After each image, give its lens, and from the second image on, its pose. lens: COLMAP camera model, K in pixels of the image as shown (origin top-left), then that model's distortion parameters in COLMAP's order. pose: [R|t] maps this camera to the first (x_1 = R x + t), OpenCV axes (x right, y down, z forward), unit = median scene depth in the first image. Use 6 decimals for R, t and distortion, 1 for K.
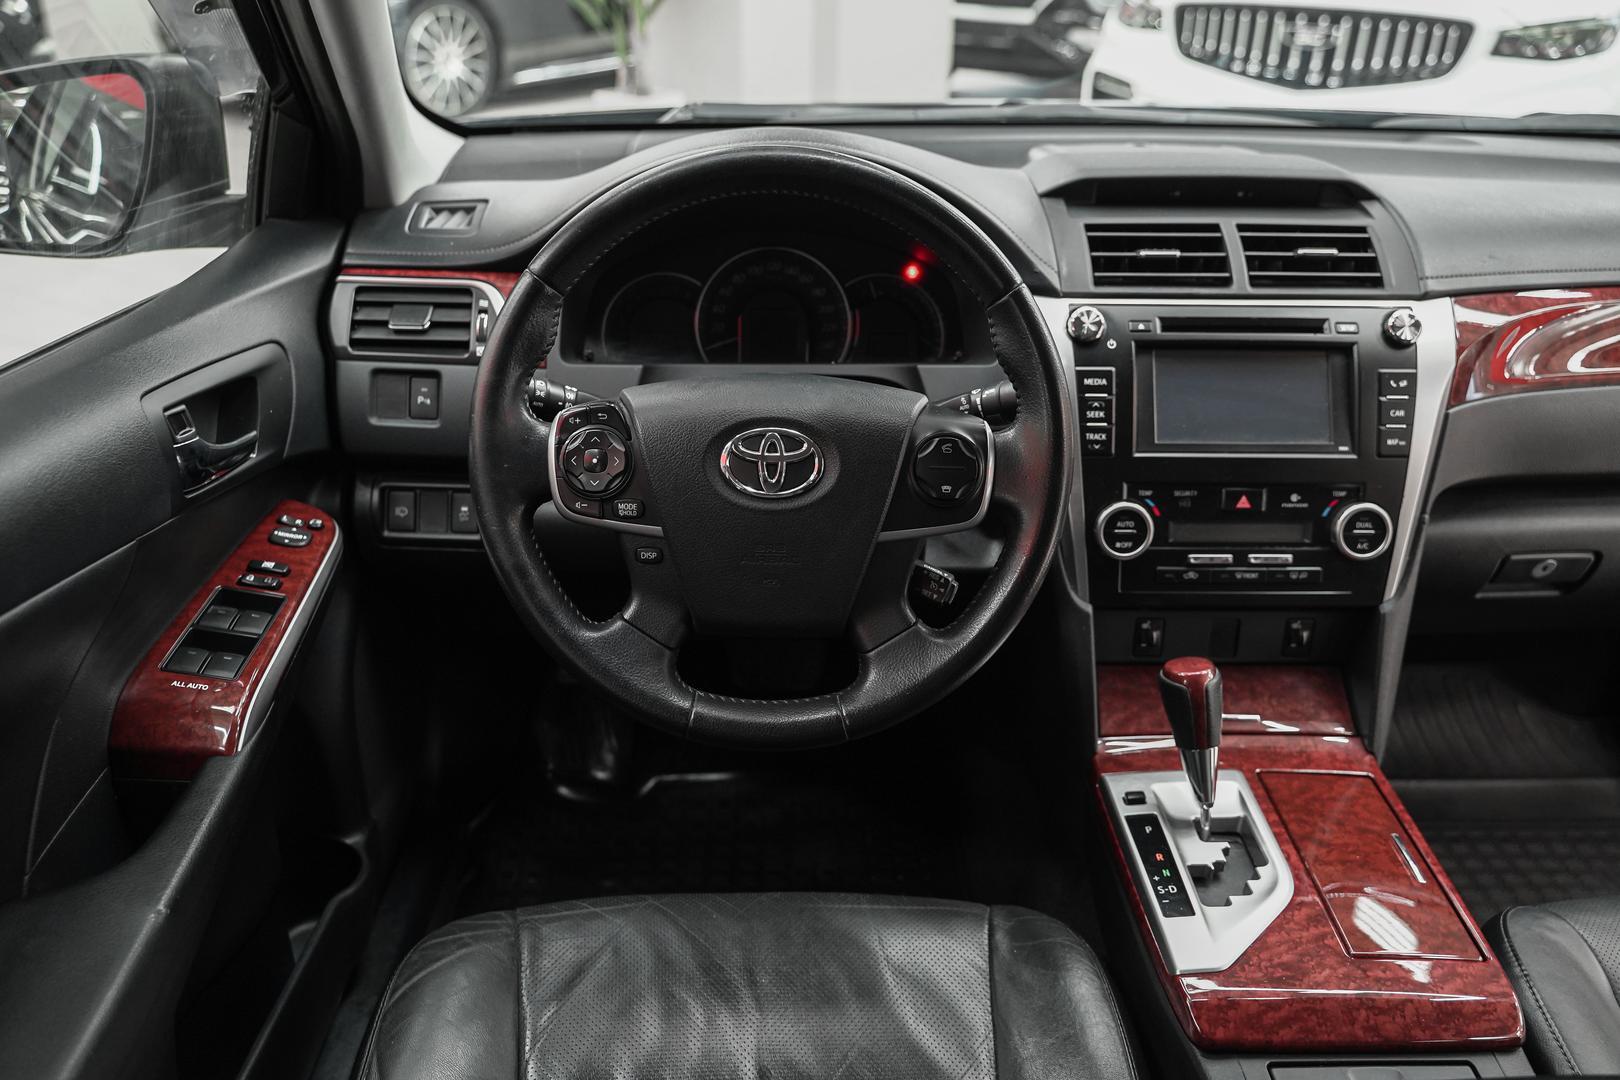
lens RADIAL K [[1286.4, 0, 820.1], [0, 1286.4, 549.8], [0, 0, 1]] dist [-0.004010, 0.000527]
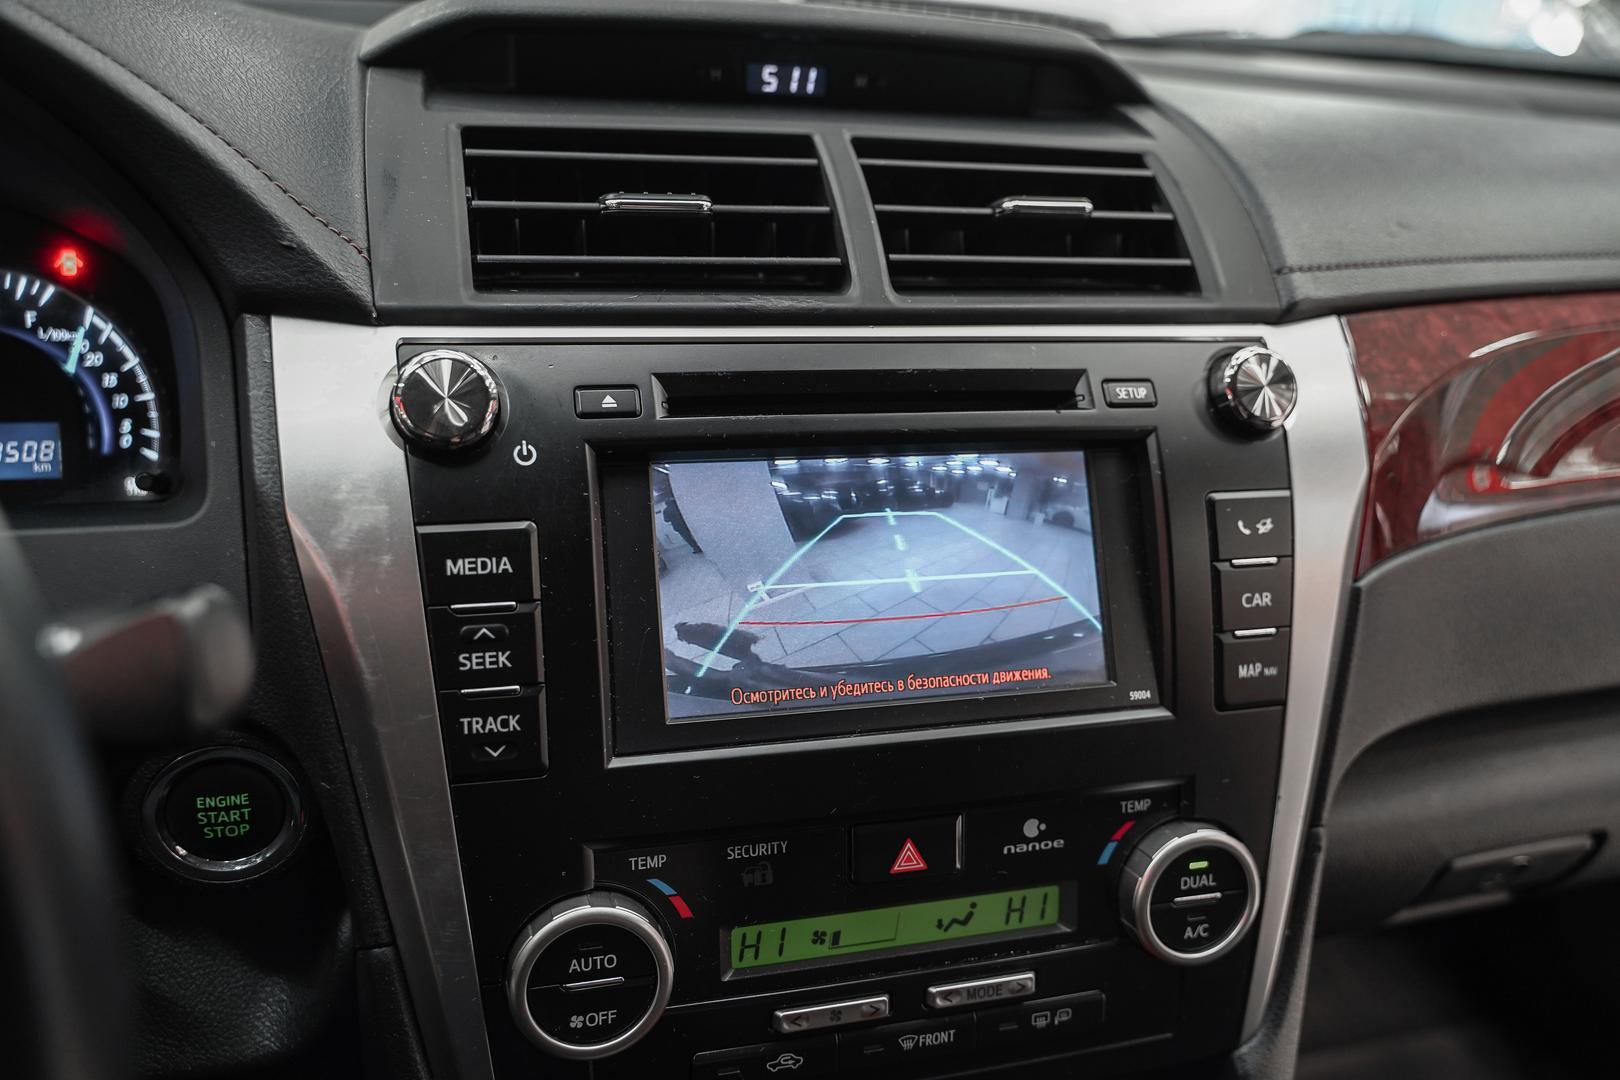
lens RADIAL K [[1286.4, 0, 820.1], [0, 1286.4, 549.8], [0, 0, 1]] dist [-0.004010, 0.000527]
pose [[0.967746, -0.051552, 0.246598, 0.214659], [0.056039, 0.998366, -0.011209, -0.124363], [-0.245617, 0.024667, 0.969053, 0.634977]]
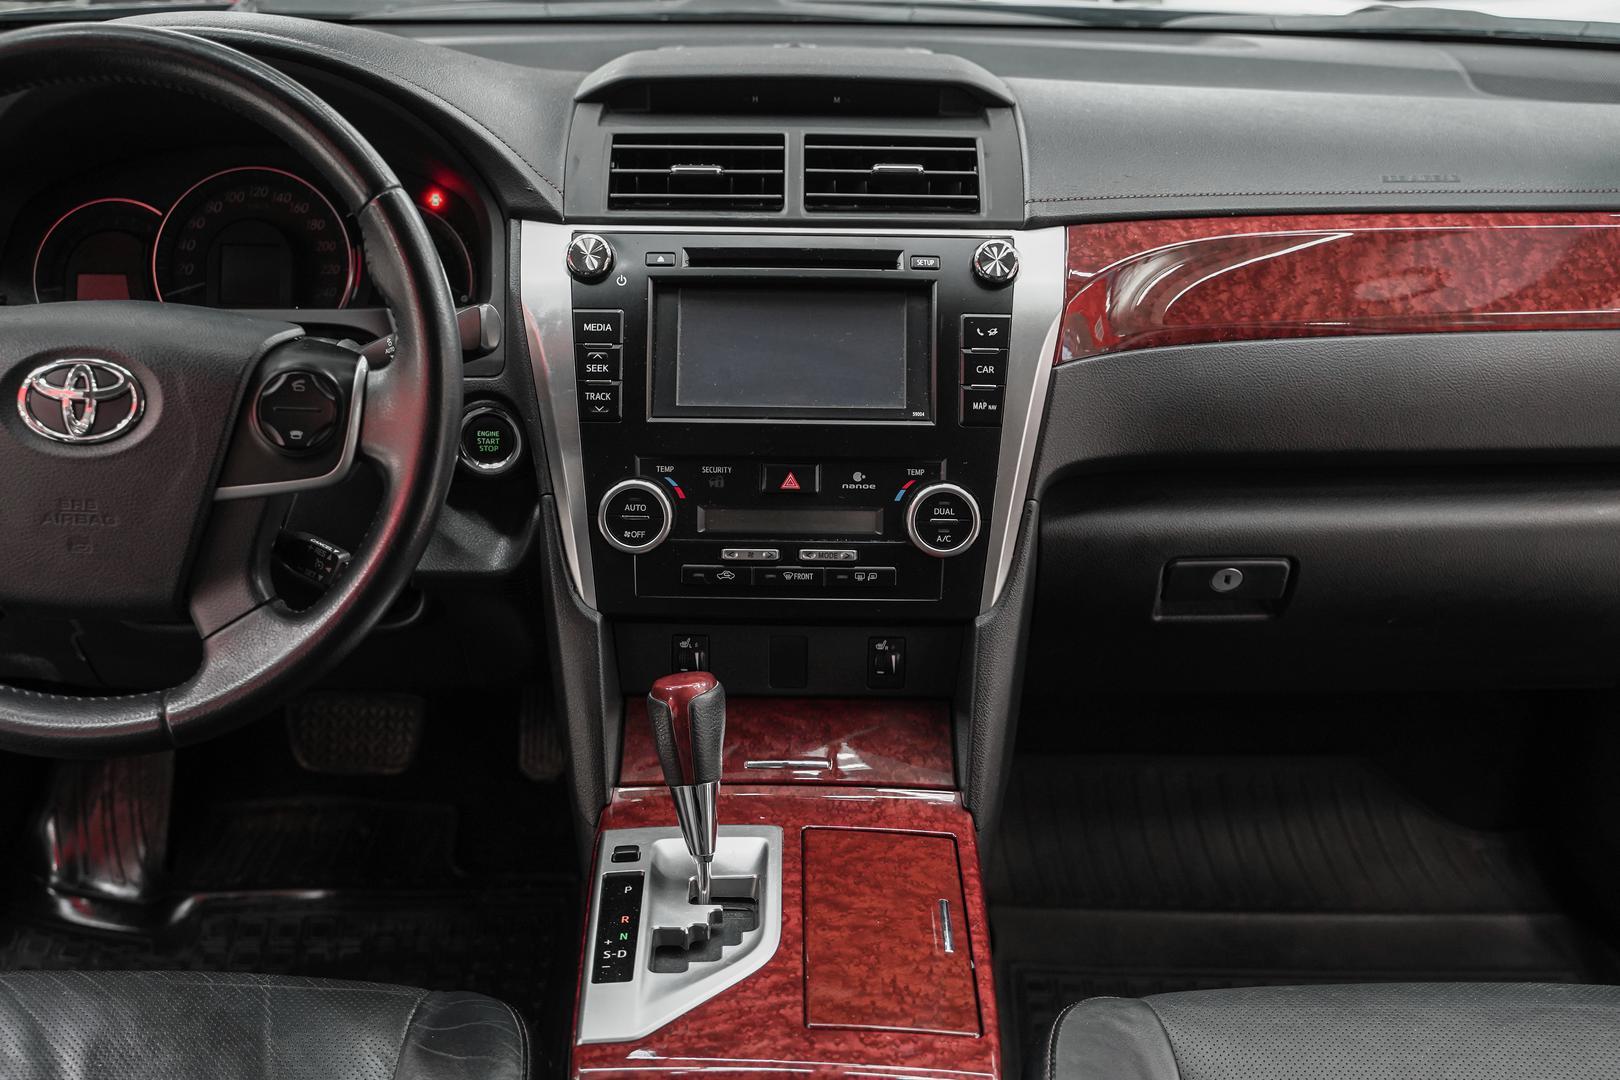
lens RADIAL K [[1972.4, 0, 817.0], [0, 1972.4, 571.1], [0, 0, 1]] dist [0.001225, 0.014407]
pose [[0.999741, 0.007153, -0.021605, 0.370799], [-0.008614, 0.997627, -0.068303, 0.098925], [0.021065, 0.068472, 0.997431, -0.193021]]
